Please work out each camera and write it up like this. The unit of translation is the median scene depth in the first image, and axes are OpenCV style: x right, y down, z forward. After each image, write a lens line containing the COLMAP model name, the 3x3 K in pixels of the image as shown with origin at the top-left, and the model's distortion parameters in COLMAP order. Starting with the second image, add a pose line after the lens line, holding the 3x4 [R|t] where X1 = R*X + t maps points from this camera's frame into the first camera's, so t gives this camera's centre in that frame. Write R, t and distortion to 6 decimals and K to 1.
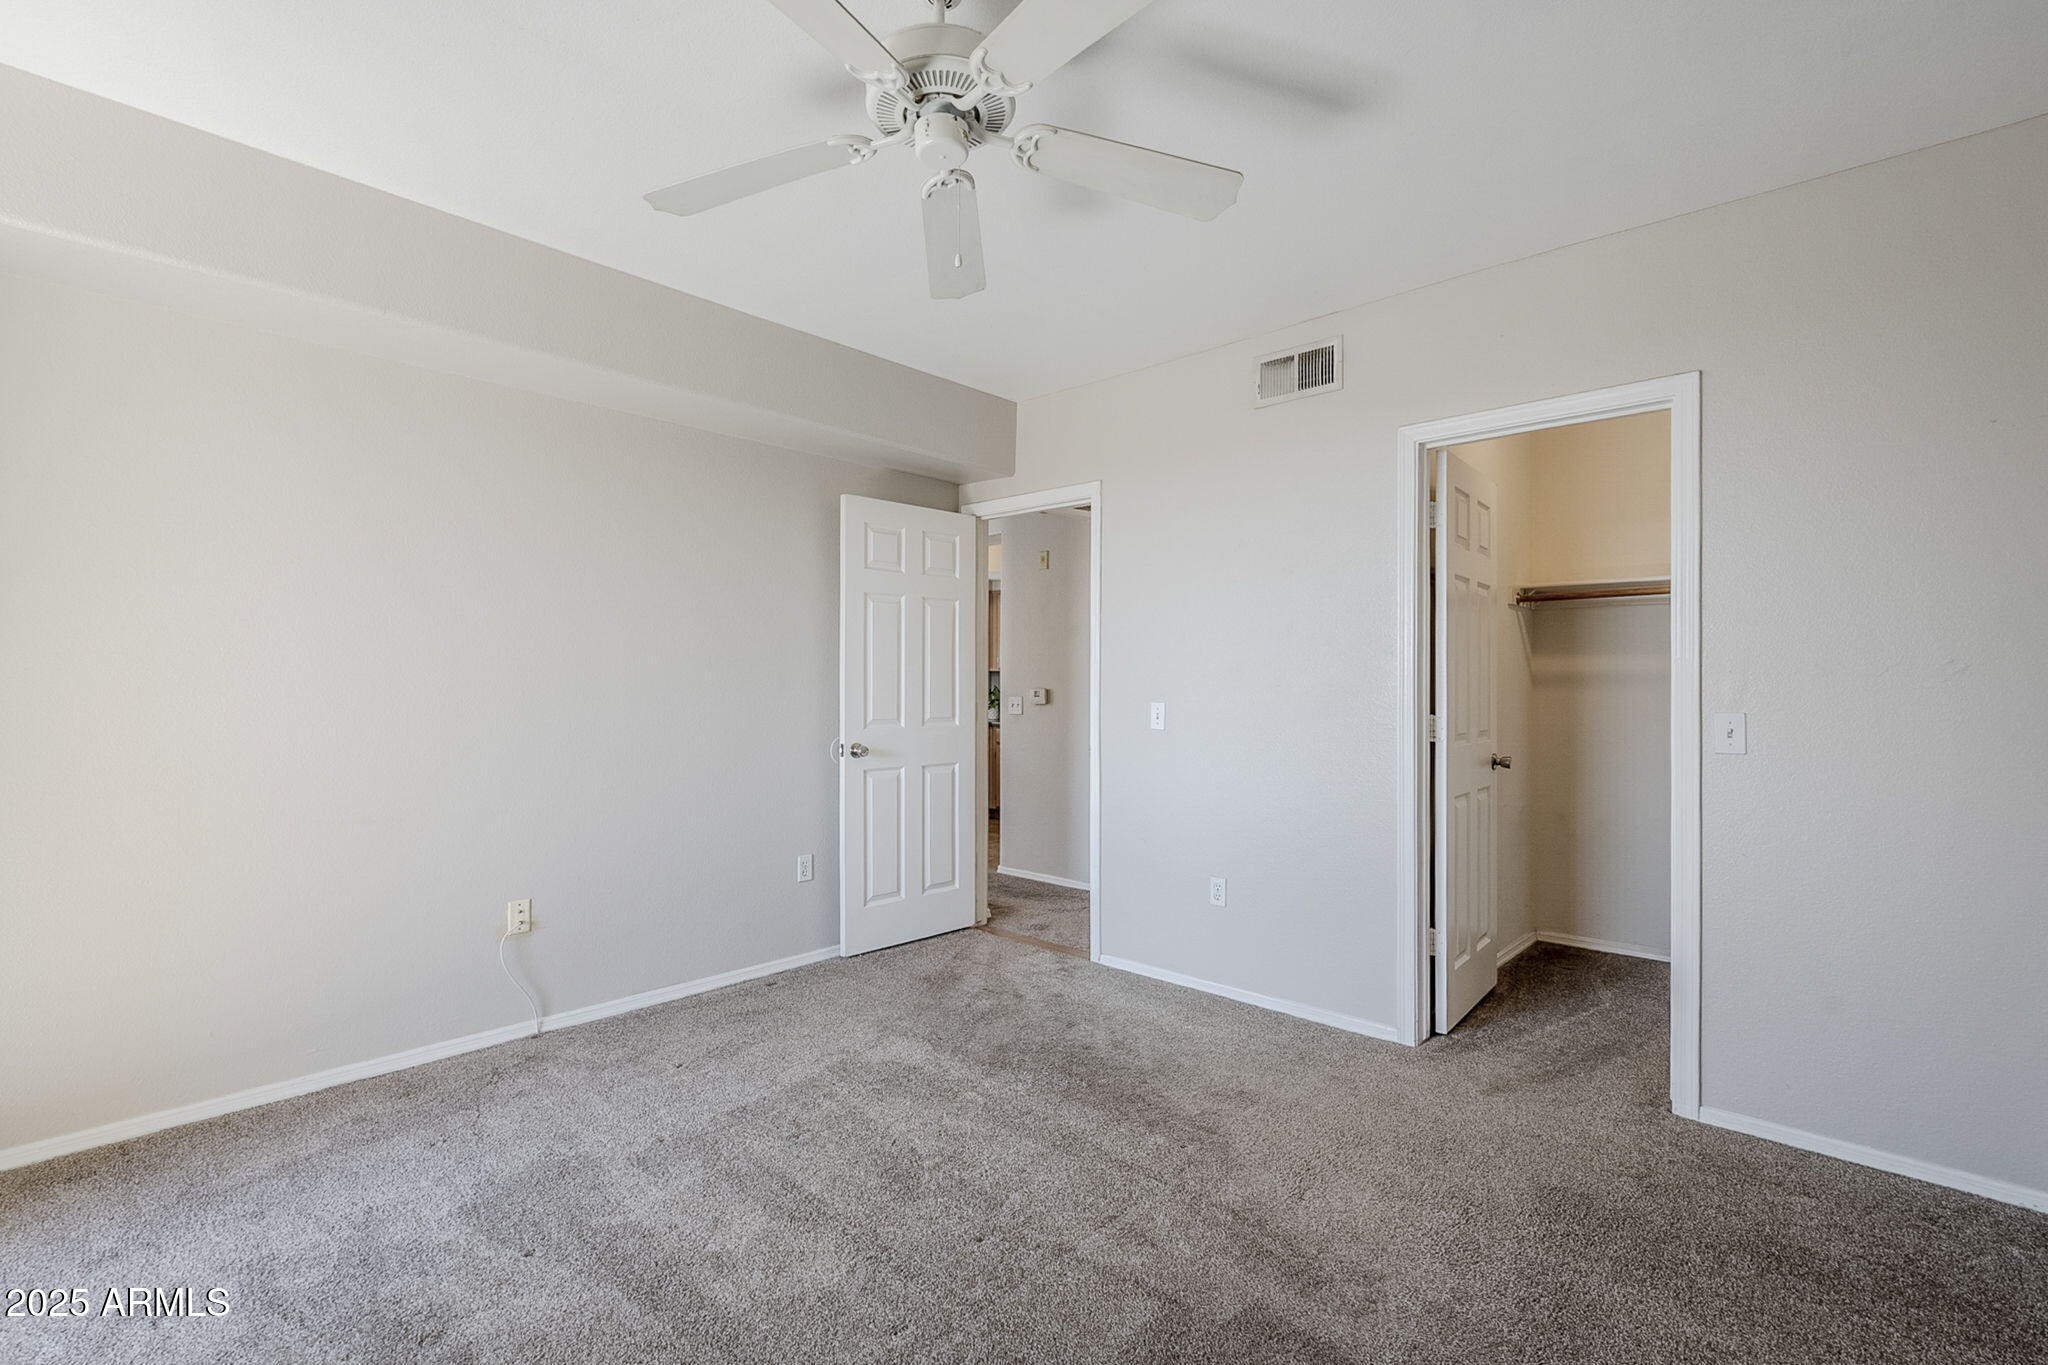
lens RADIAL K [[912.0, 0, 1008.8], [0, 912.0, 686.2], [0, 0, 1]] dist [-0.003644, -0.000628]
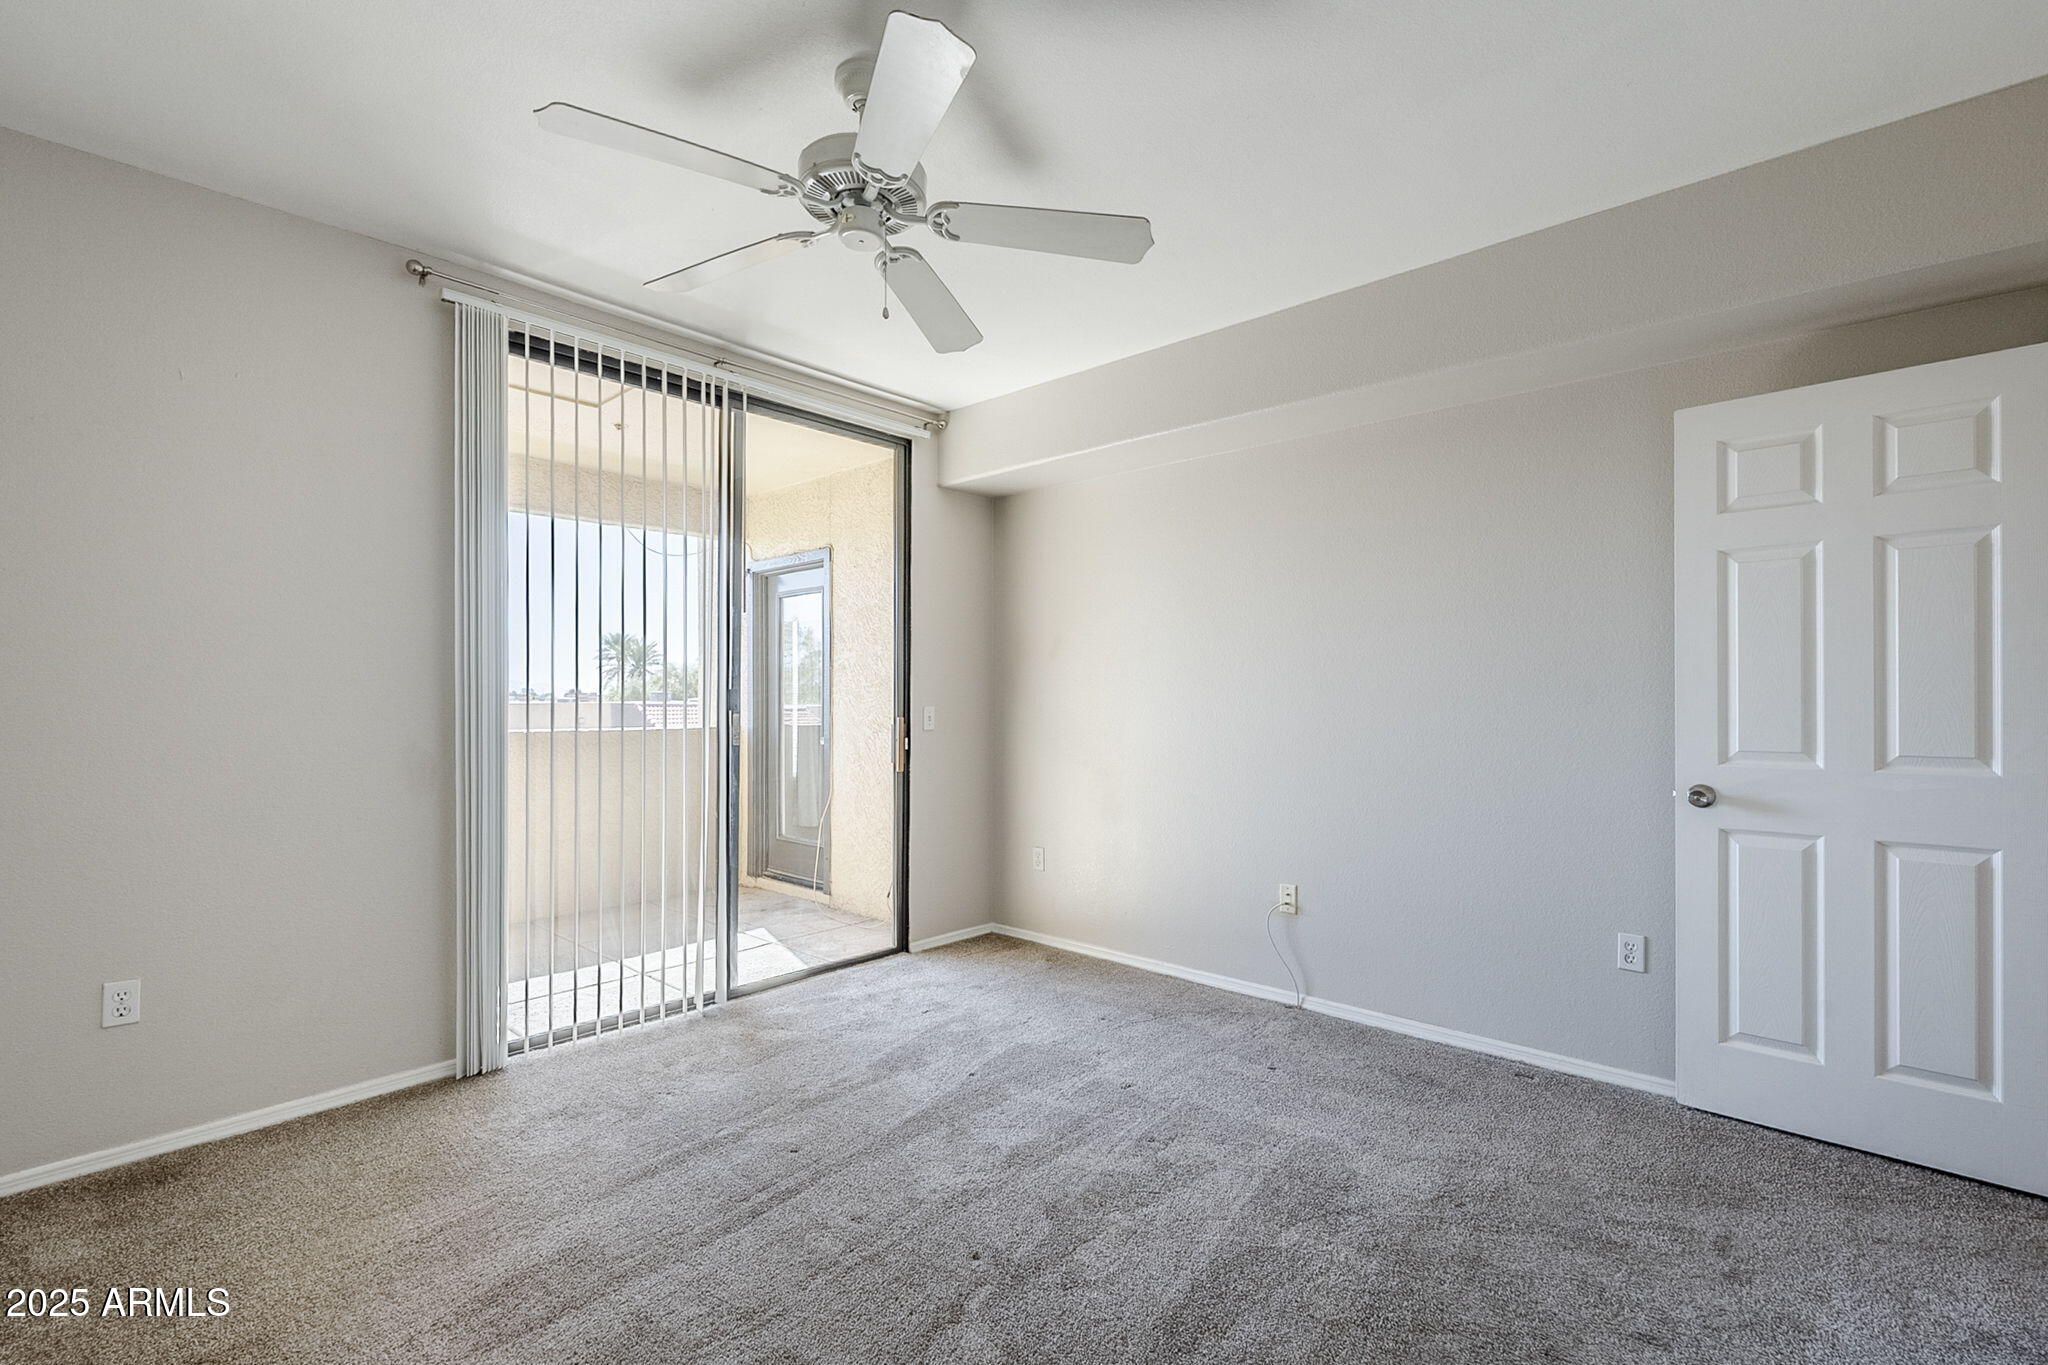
lens RADIAL K [[912.0, 0, 1041.5], [0, 912.0, 695.0], [0, 0, 1]] dist [-0.003644, -0.000628]
pose [[0.021126, -0.004580, -0.999766, 0.597300], [0.002841, 0.999986, -0.004521, -0.000321], [0.999773, -0.002745, 0.021138, 0.648887]]
